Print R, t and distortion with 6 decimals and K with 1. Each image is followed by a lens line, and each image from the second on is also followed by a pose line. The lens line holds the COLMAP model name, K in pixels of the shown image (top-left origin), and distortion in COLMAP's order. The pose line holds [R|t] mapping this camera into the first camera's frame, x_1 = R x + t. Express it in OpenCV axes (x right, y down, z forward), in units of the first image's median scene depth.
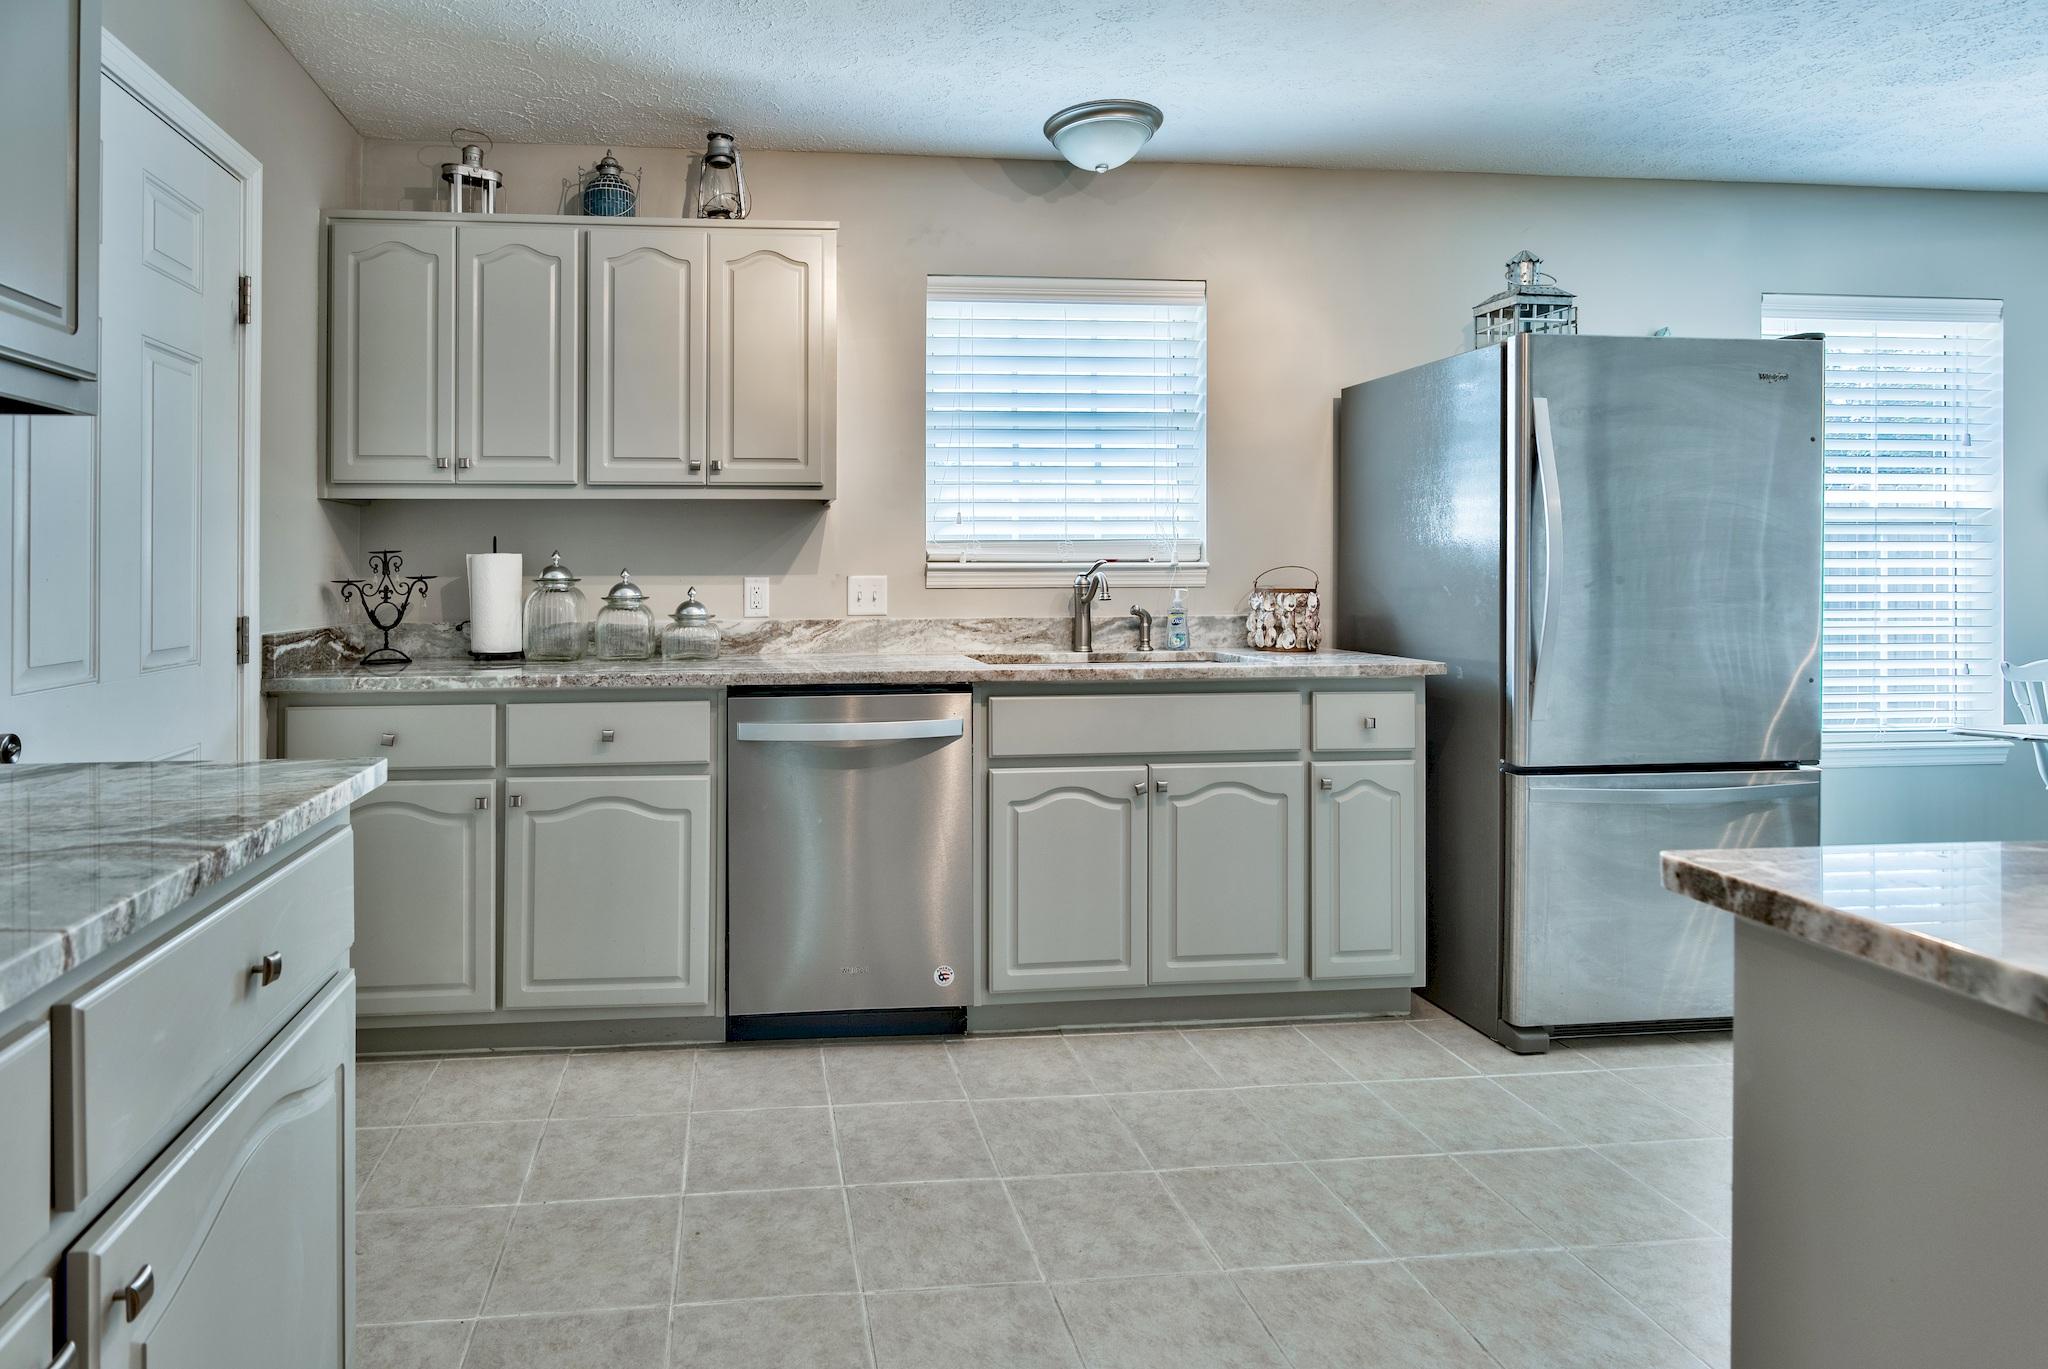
lens RADIAL K [[1050.0, 0, 1082.6], [0, 1050.0, 566.4], [0, 0, 1]] dist [-0.002075, 0.000153]
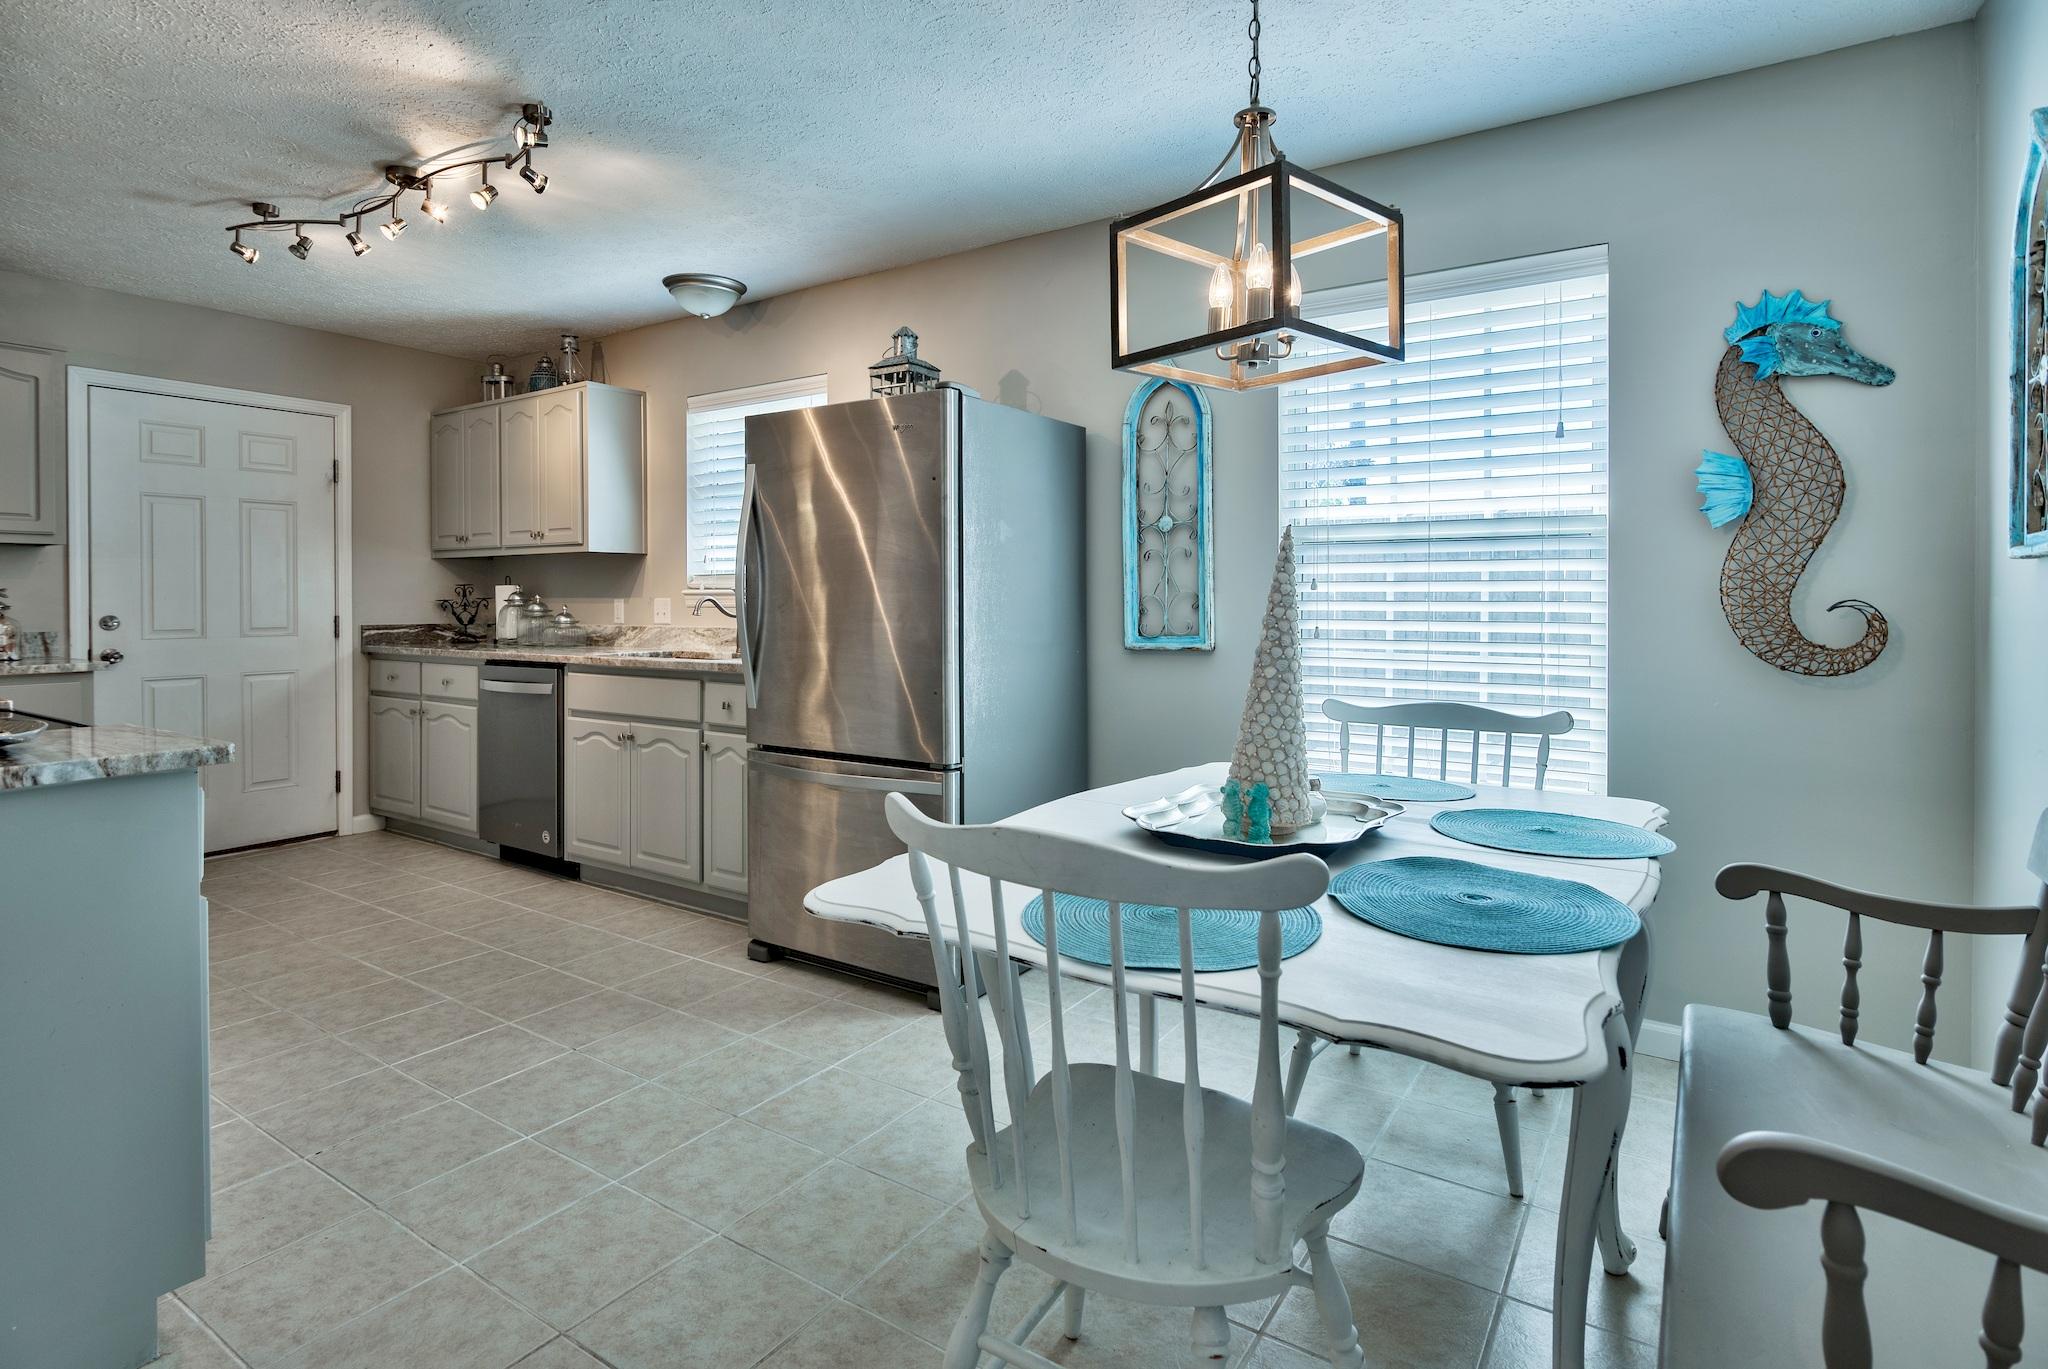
lens RADIAL K [[1036.7, 0, 1022.7], [0, 1036.7, 595.8], [0, 0, 1]] dist [-0.001249, -0.000173]
pose [[0.776894, 0.000813, -0.629631, 1.269561], [0.001567, 0.999994, 0.003223, 0.001343], [0.629630, -0.003491, 0.776887, 0.166712]]
